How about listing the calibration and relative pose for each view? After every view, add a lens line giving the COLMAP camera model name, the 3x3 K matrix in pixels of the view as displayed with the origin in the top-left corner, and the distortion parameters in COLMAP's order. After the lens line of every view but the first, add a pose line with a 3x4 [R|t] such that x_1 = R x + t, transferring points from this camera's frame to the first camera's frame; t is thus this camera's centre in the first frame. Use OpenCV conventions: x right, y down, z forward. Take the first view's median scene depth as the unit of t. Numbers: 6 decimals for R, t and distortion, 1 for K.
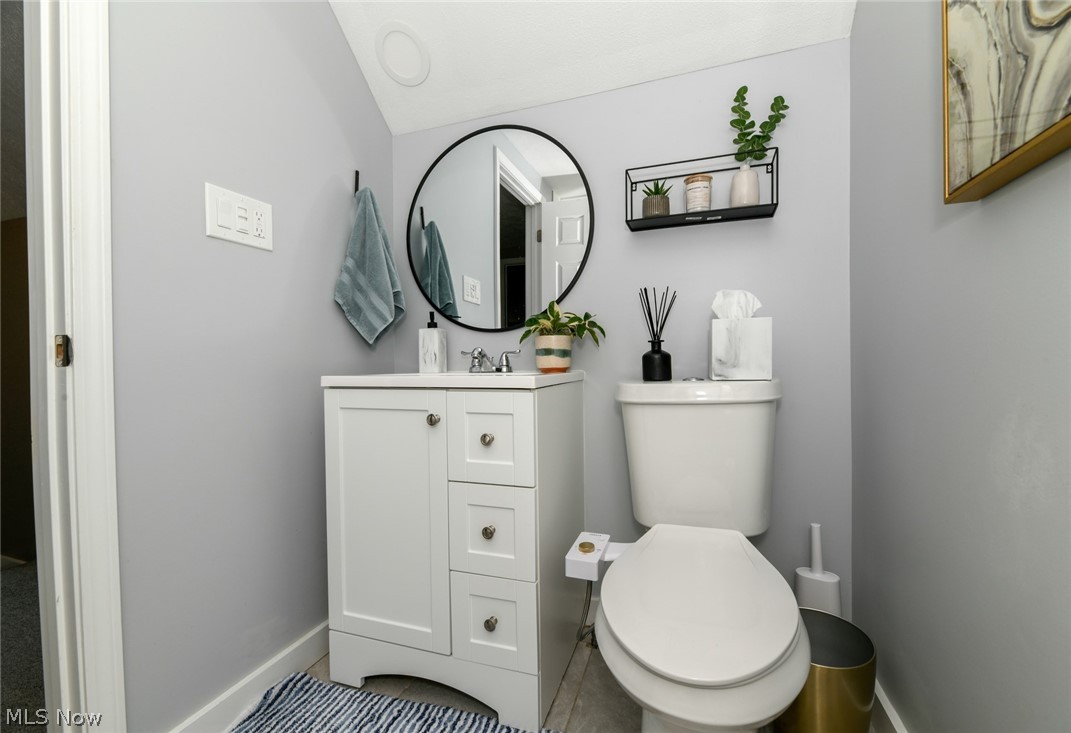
lens RADIAL K [[449.5, 0, 535.7], [0, 449.5, 369.0], [0, 0, 1]] dist [0.003460, 0.000018]
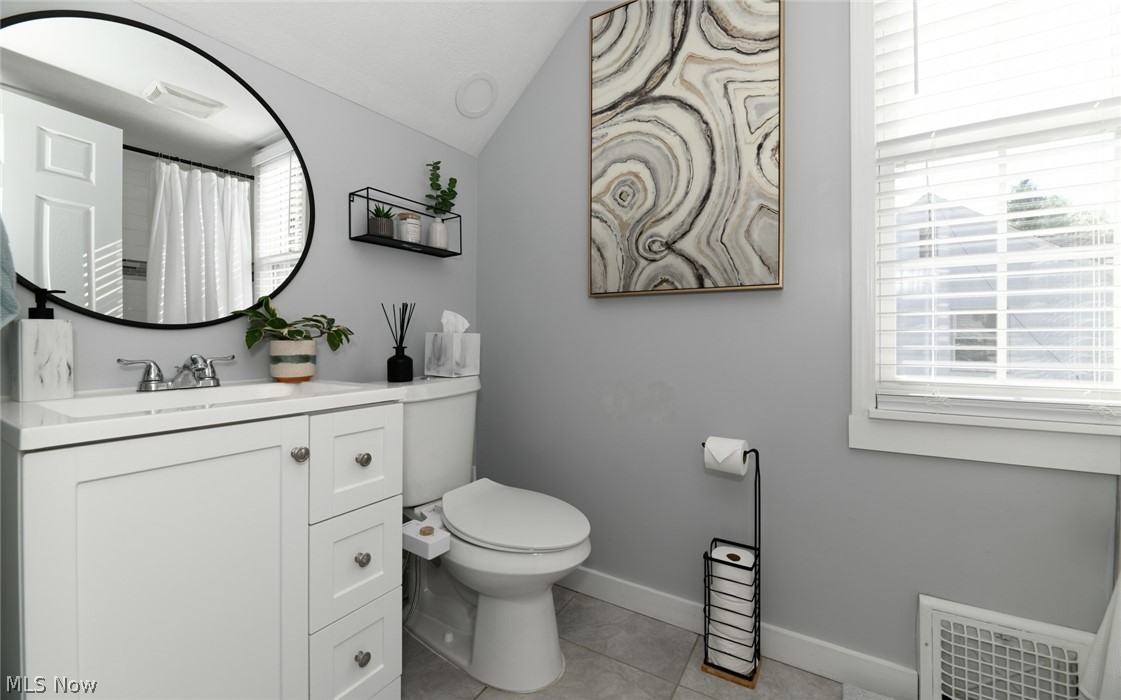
lens RADIAL K [[463.2, 0, 561.5], [0, 463.2, 340.4], [0, 0, 1]] dist [-0.002217, -0.001286]
pose [[0.228863, 0.002025, 0.973457, -0.795514], [0.009874, 0.999942, -0.004402, -0.069344], [-0.973409, 0.010619, 0.228830, 0.315051]]
